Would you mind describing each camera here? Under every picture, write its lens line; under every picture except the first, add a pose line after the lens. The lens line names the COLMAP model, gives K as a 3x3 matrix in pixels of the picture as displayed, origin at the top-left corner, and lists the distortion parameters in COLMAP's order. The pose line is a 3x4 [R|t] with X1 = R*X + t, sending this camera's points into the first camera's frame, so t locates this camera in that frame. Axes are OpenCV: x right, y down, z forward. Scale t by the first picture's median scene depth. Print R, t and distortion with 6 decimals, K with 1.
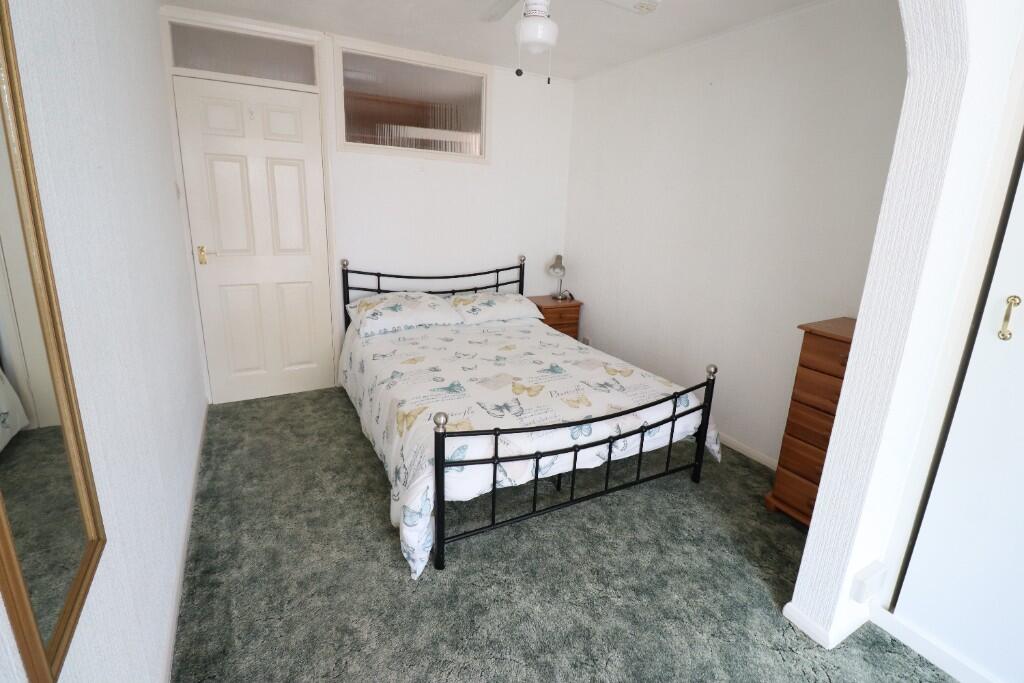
lens RADIAL K [[478.7, 0, 514.0], [0, 478.7, 326.0], [0, 0, 1]] dist [0.002160, -0.012750]
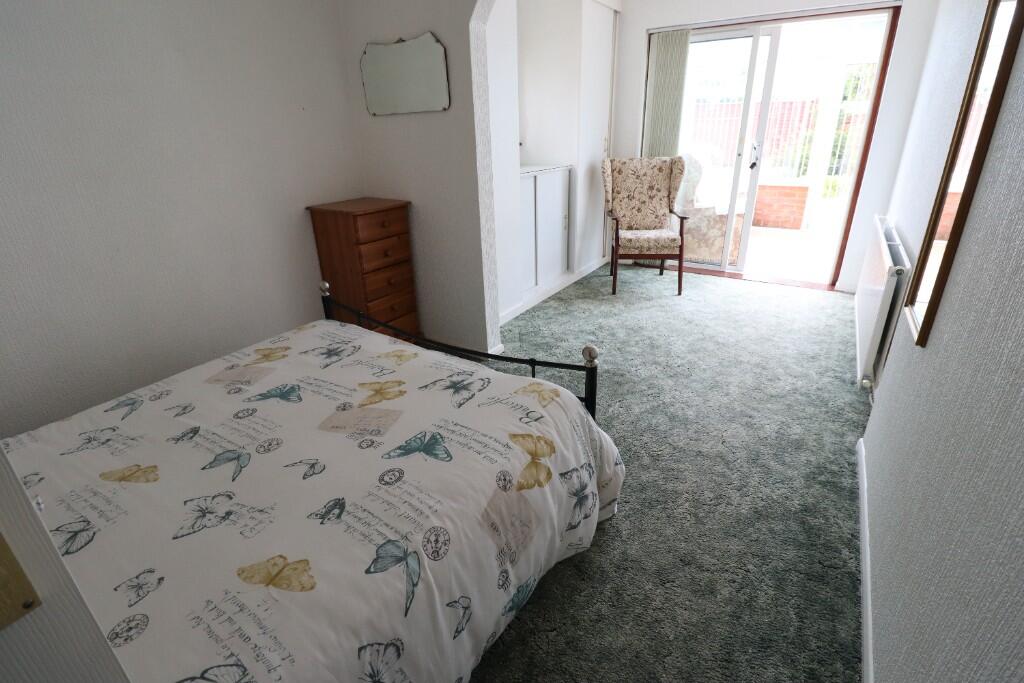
lens RADIAL K [[478.7, 0, 514.0], [0, 478.7, 326.0], [0, 0, 1]] dist [0.002160, -0.012750]
pose [[-0.476498, -0.364568, 0.800025, -0.561852], [0.224191, 0.829503, 0.511530, -0.246115], [-0.850110, 0.423102, -0.313524, 0.983678]]
